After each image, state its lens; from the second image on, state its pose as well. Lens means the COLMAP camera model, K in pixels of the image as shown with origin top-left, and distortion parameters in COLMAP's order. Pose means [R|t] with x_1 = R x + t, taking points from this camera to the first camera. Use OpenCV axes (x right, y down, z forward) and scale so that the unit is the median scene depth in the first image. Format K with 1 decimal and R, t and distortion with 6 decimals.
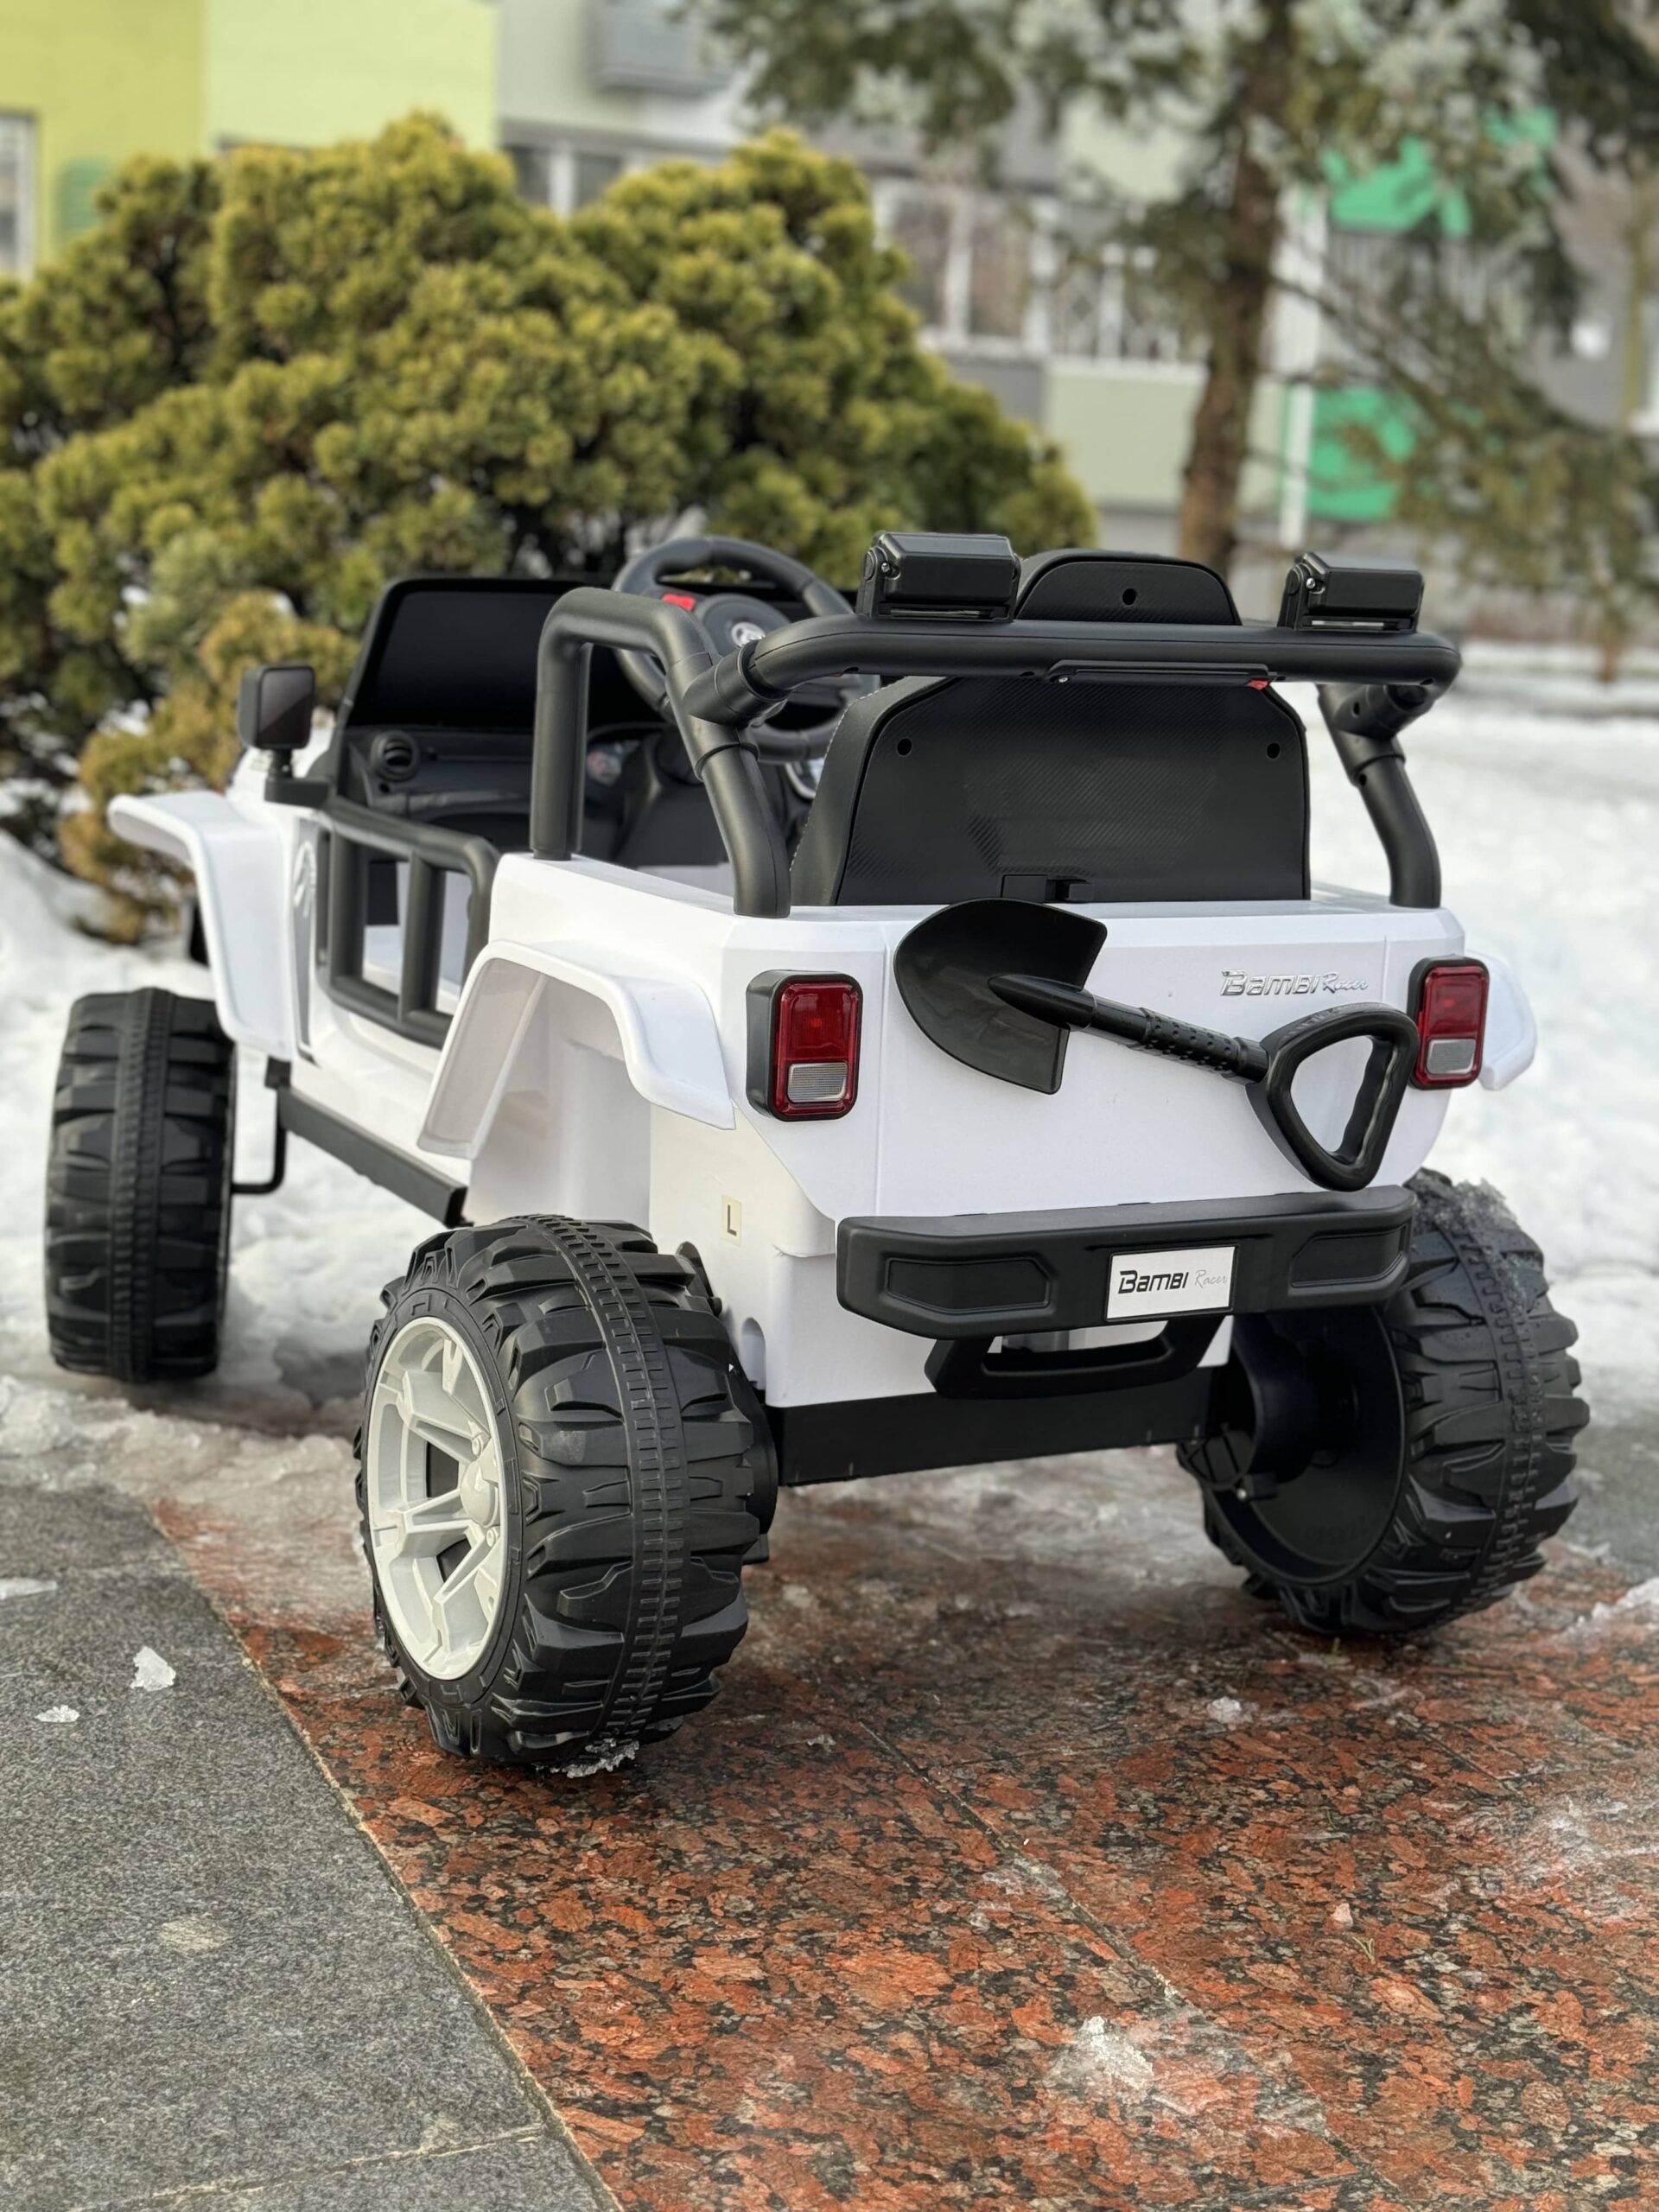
lens RADIAL K [[3279.3, 0, 829.5], [0, 3279.3, 1106.0], [0, 0, 1]] dist [0.274850, -0.655186]
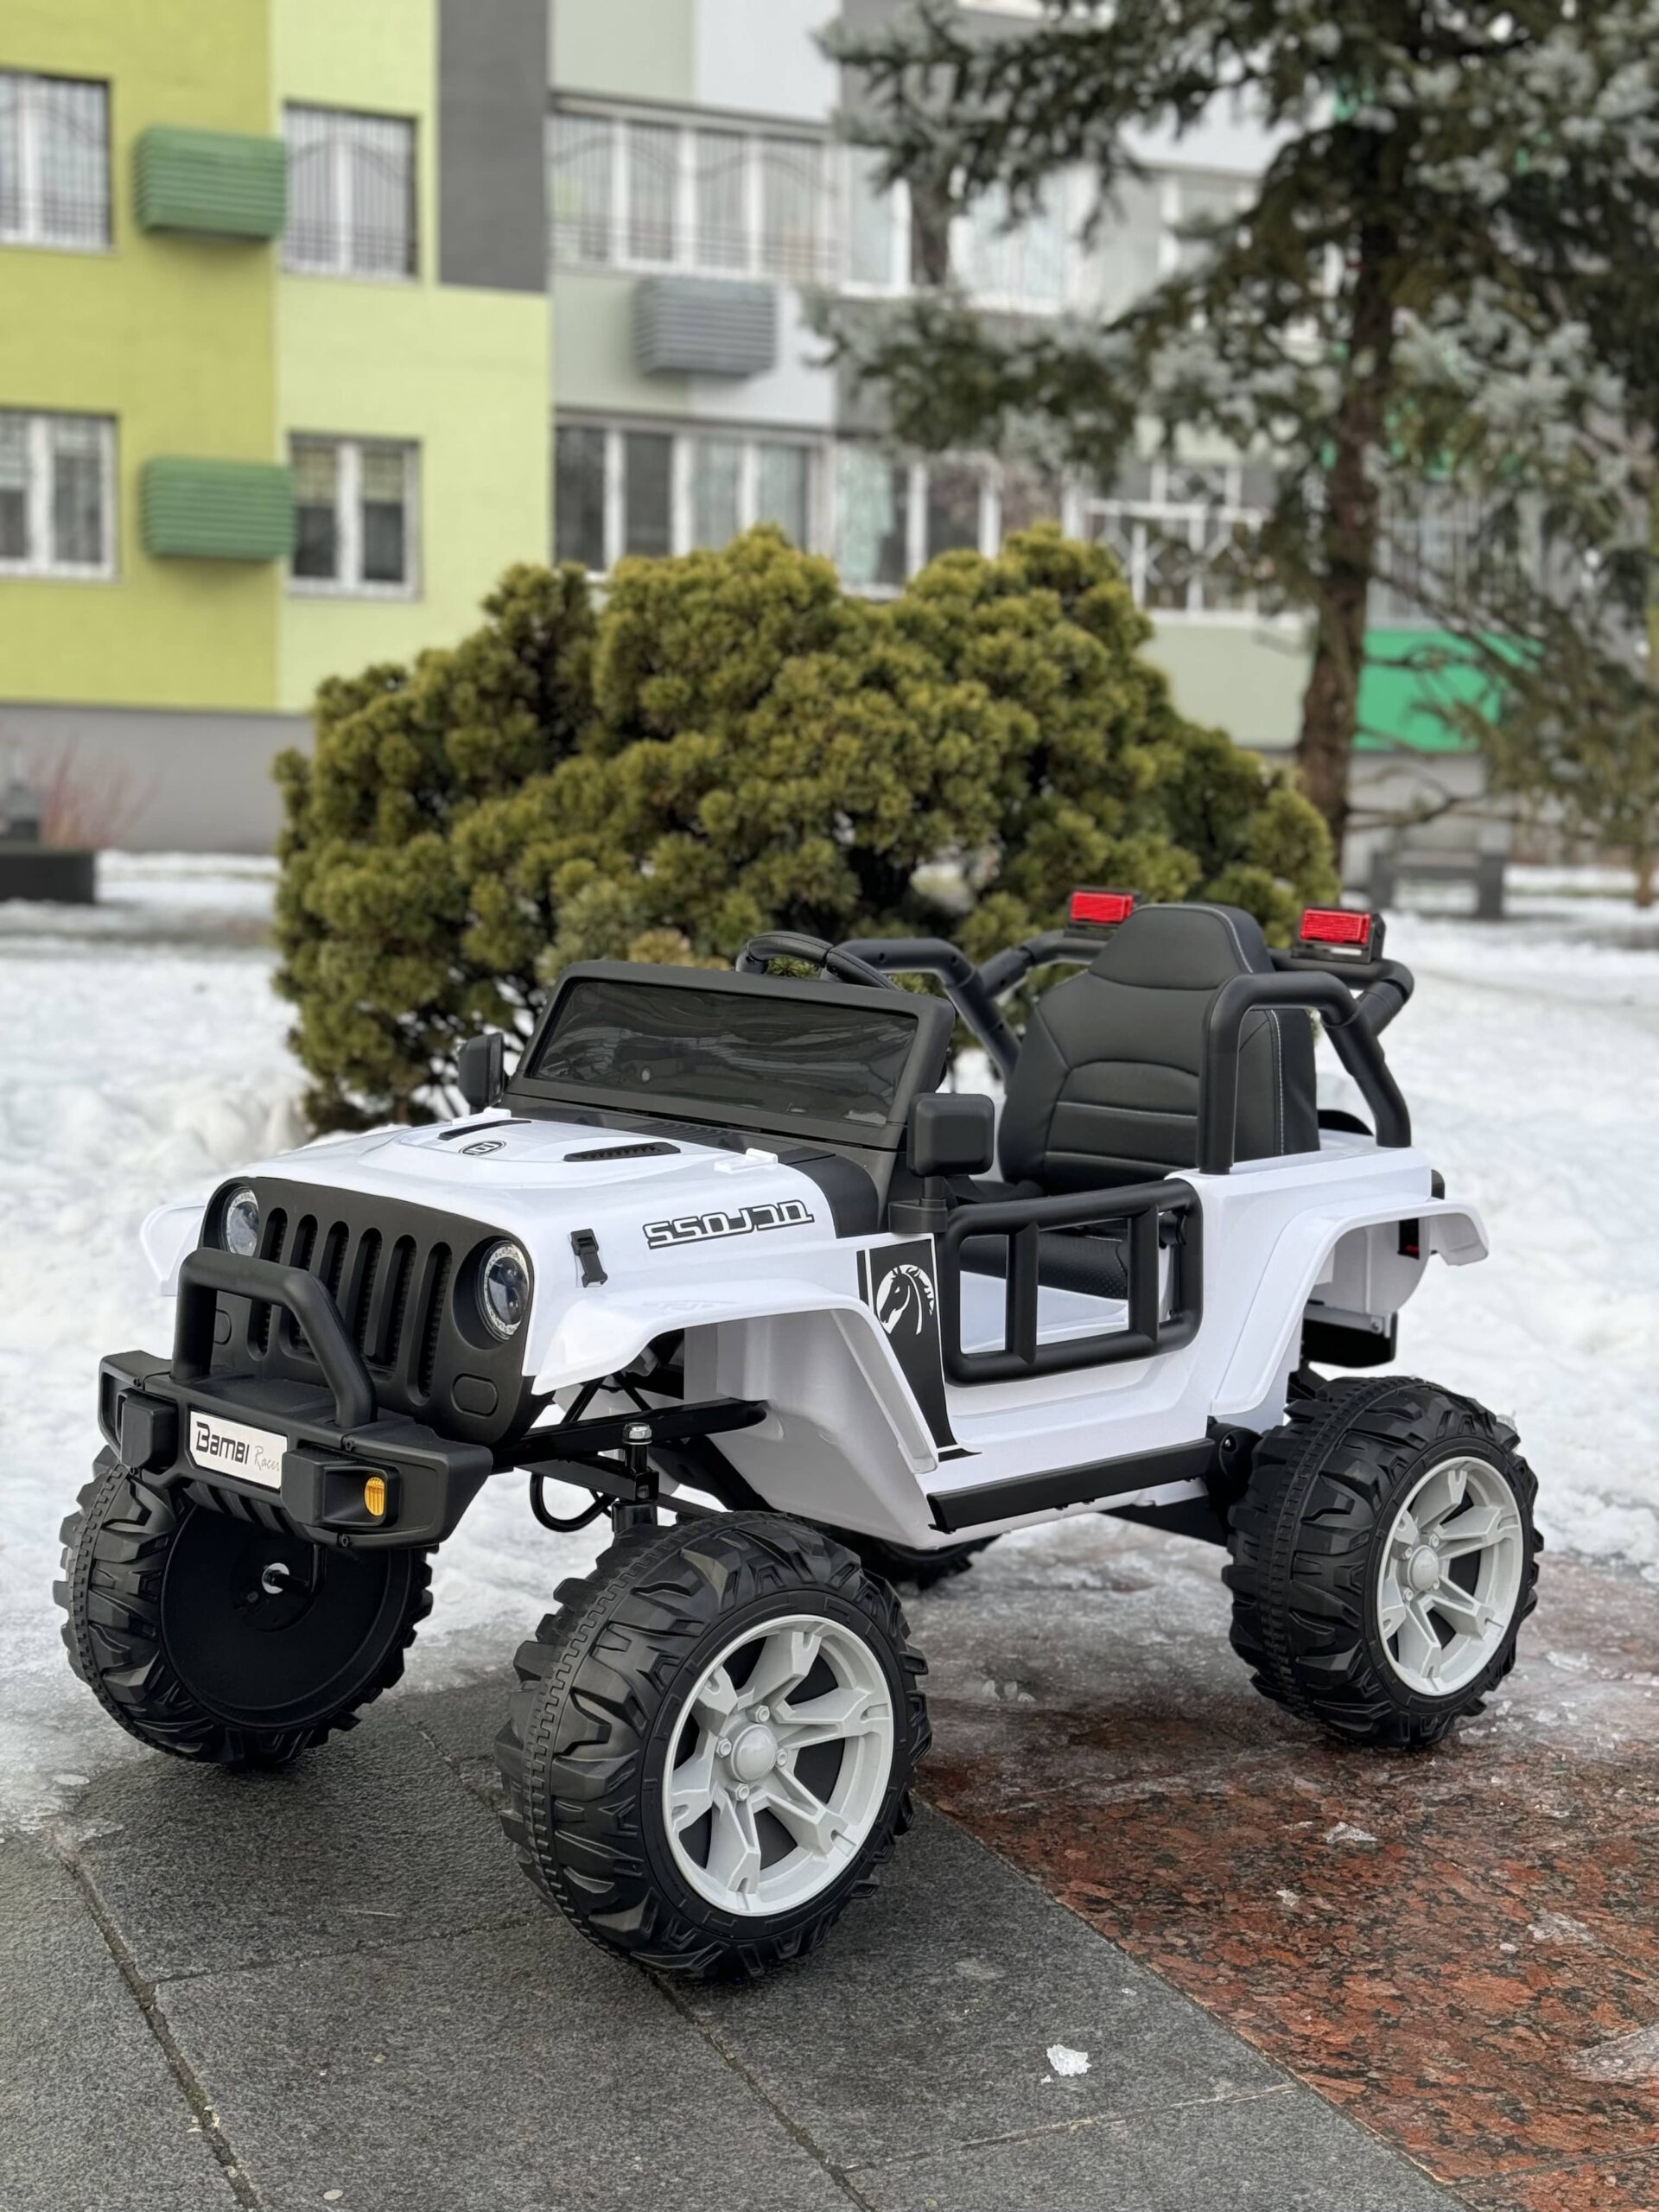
lens RADIAL K [[3279.3, 0, 829.5], [0, 3279.3, 1106.0], [0, 0, 1]] dist [0.274850, -0.655186]
pose [[0.999537, -0.030279, -0.003067, -0.105506], [0.030000, 0.997231, -0.068045, -0.007977], [0.005119, 0.067921, 0.997678, -0.180115]]
